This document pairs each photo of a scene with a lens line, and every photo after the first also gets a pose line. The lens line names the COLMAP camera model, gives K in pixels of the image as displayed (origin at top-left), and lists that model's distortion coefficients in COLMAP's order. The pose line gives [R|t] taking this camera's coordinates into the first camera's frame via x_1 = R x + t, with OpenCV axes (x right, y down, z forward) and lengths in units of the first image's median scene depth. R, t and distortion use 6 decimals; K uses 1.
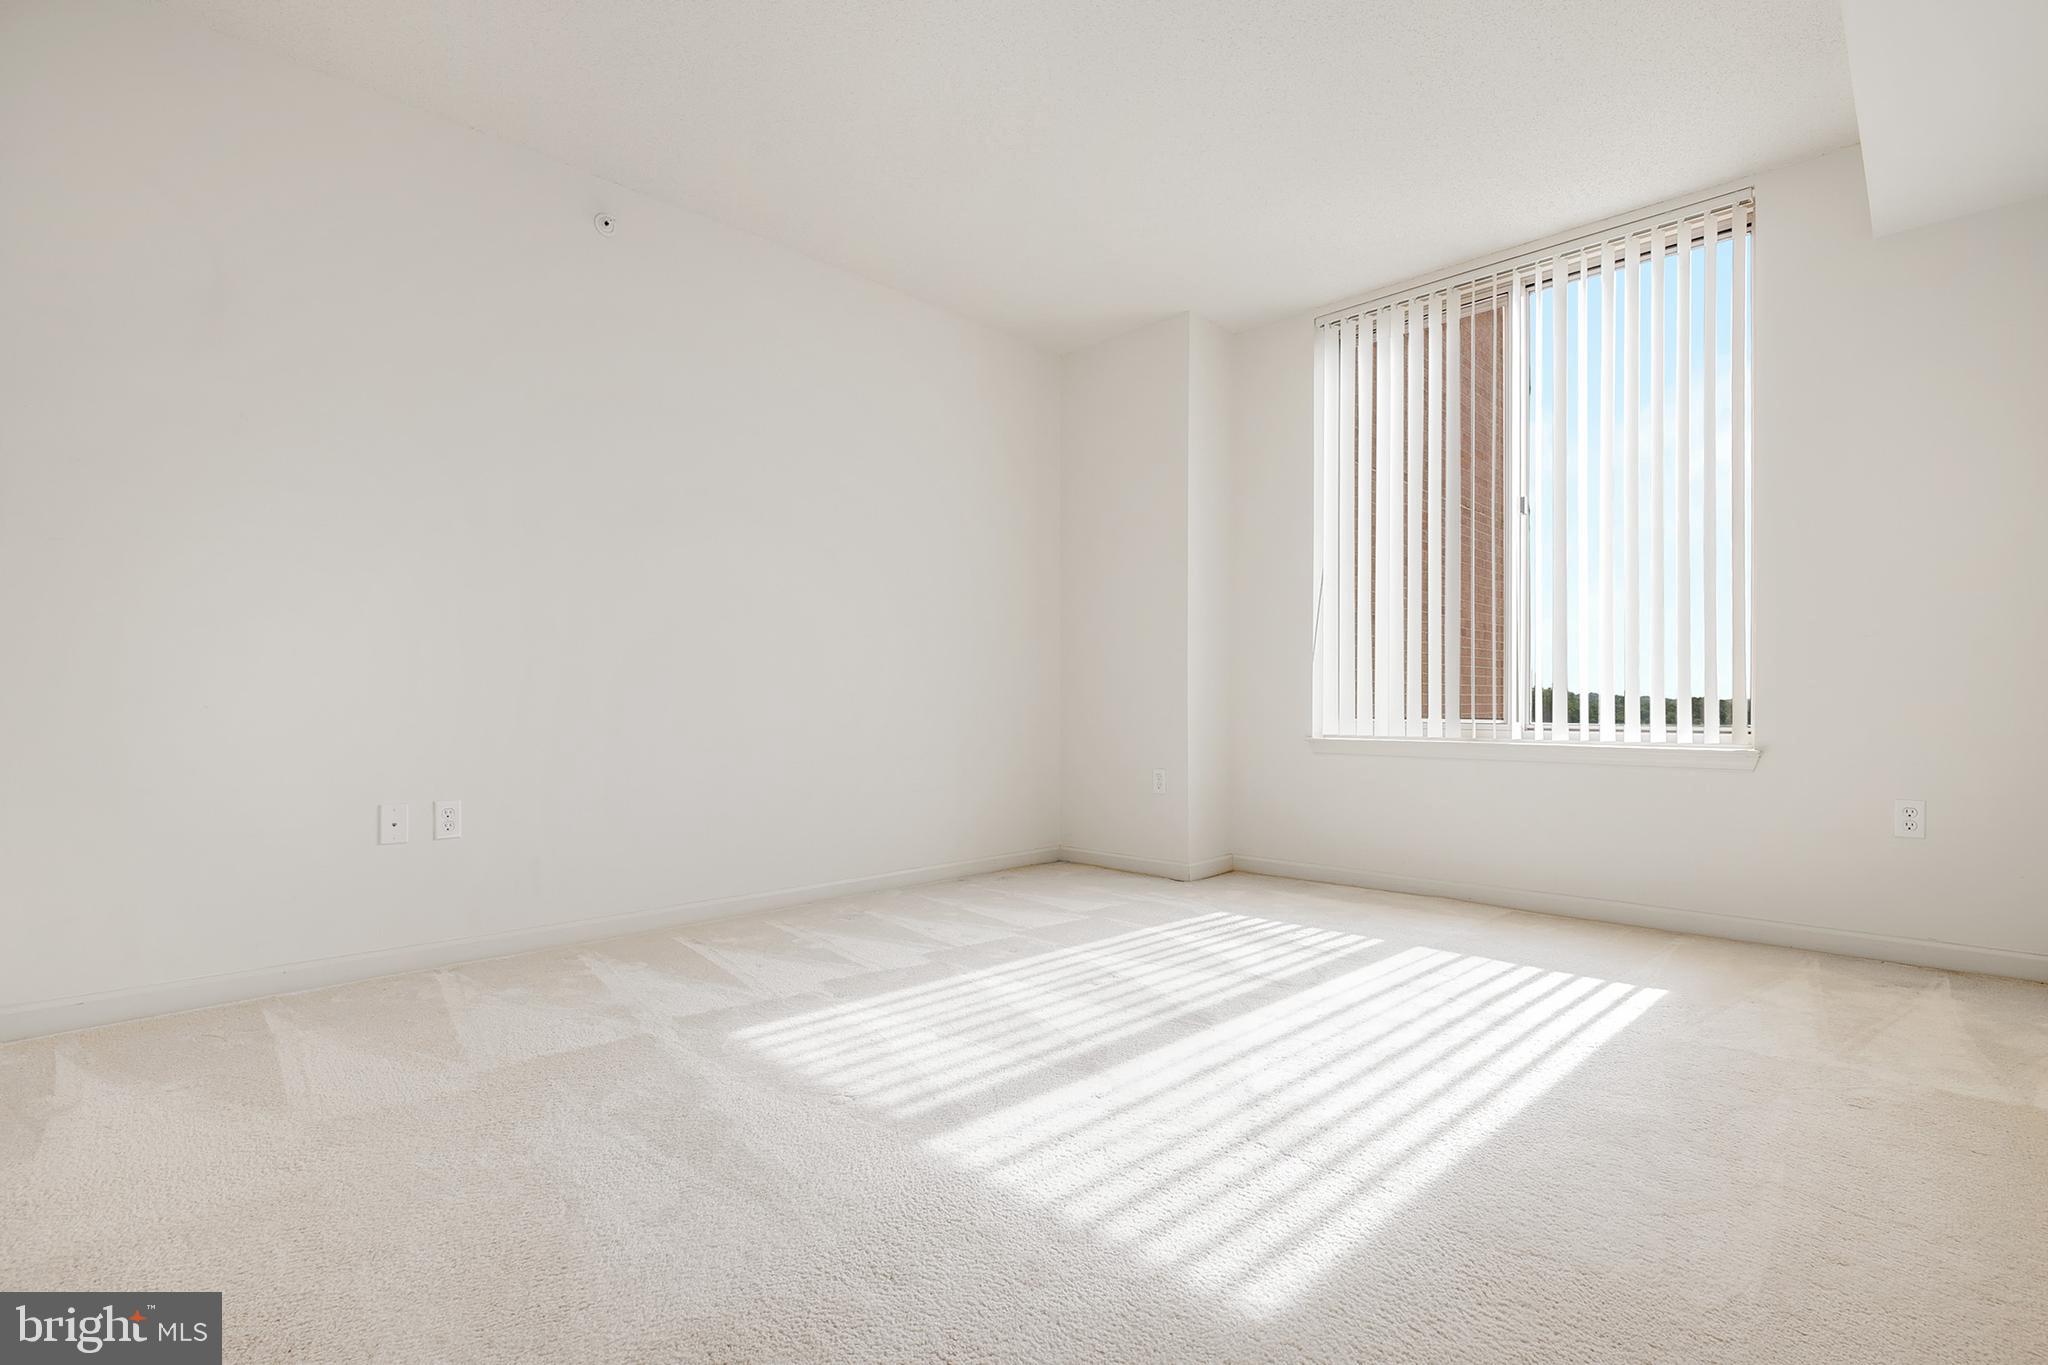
lens RADIAL K [[942.2, 0, 1030.3], [0, 942.2, 720.5], [0, 0, 1]] dist [-0.004456, 0.000132]
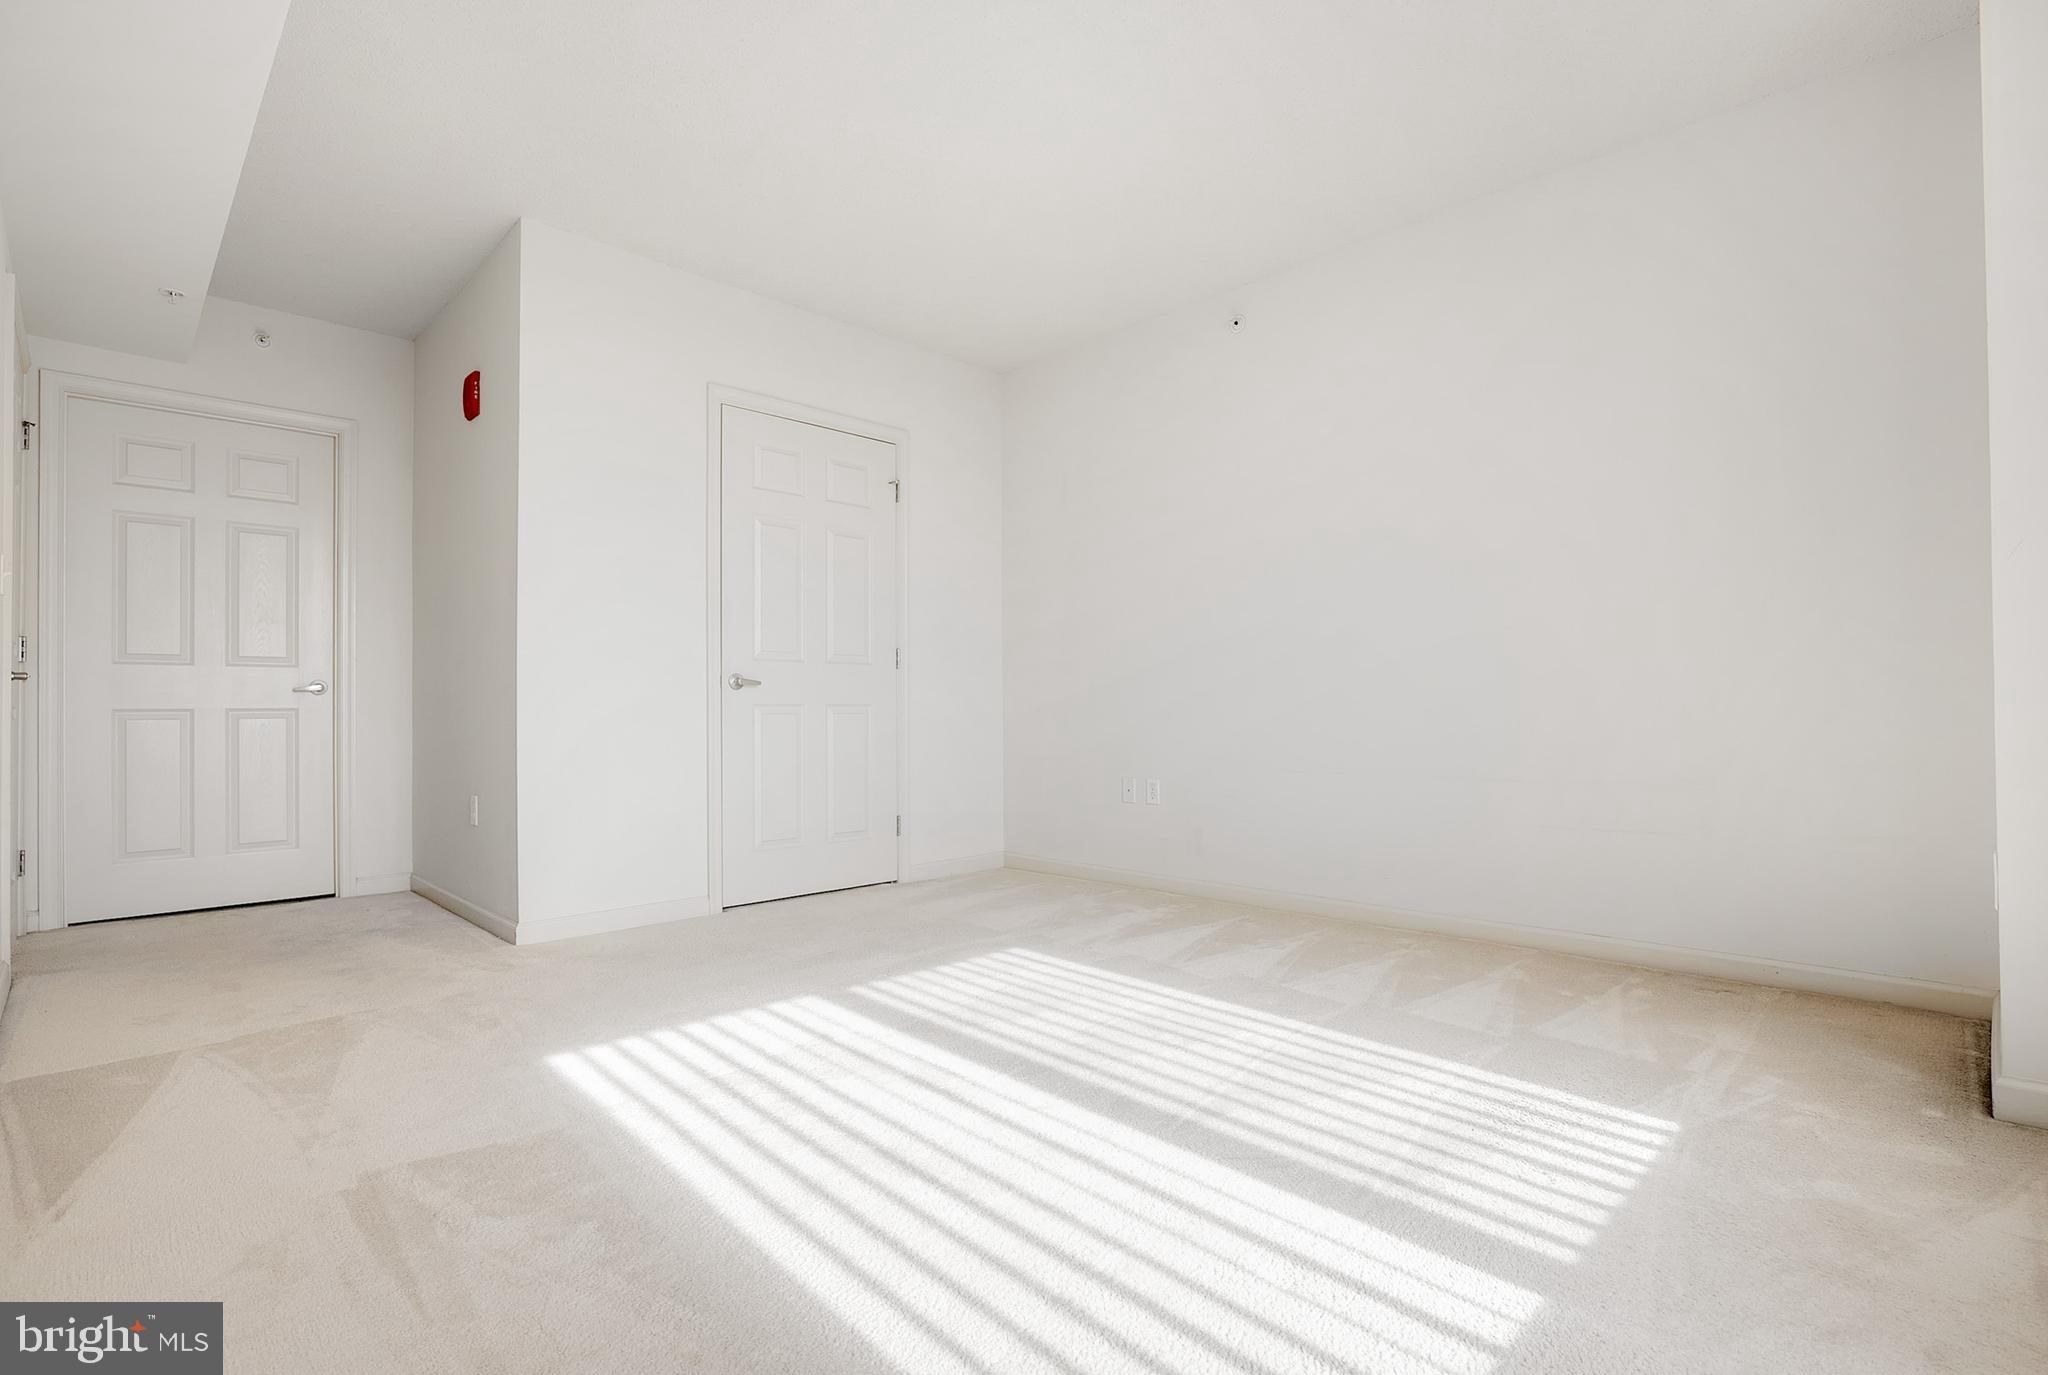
lens RADIAL K [[938.0, 0, 1024.5], [0, 938.0, 710.6], [0, 0, 1]] dist [-0.002234, -0.000250]
pose [[-0.017659, -0.008609, -0.999807, 0.929343], [-0.007147, 0.999938, -0.008484, -0.007627], [0.999819, 0.006996, -0.017719, 0.890779]]
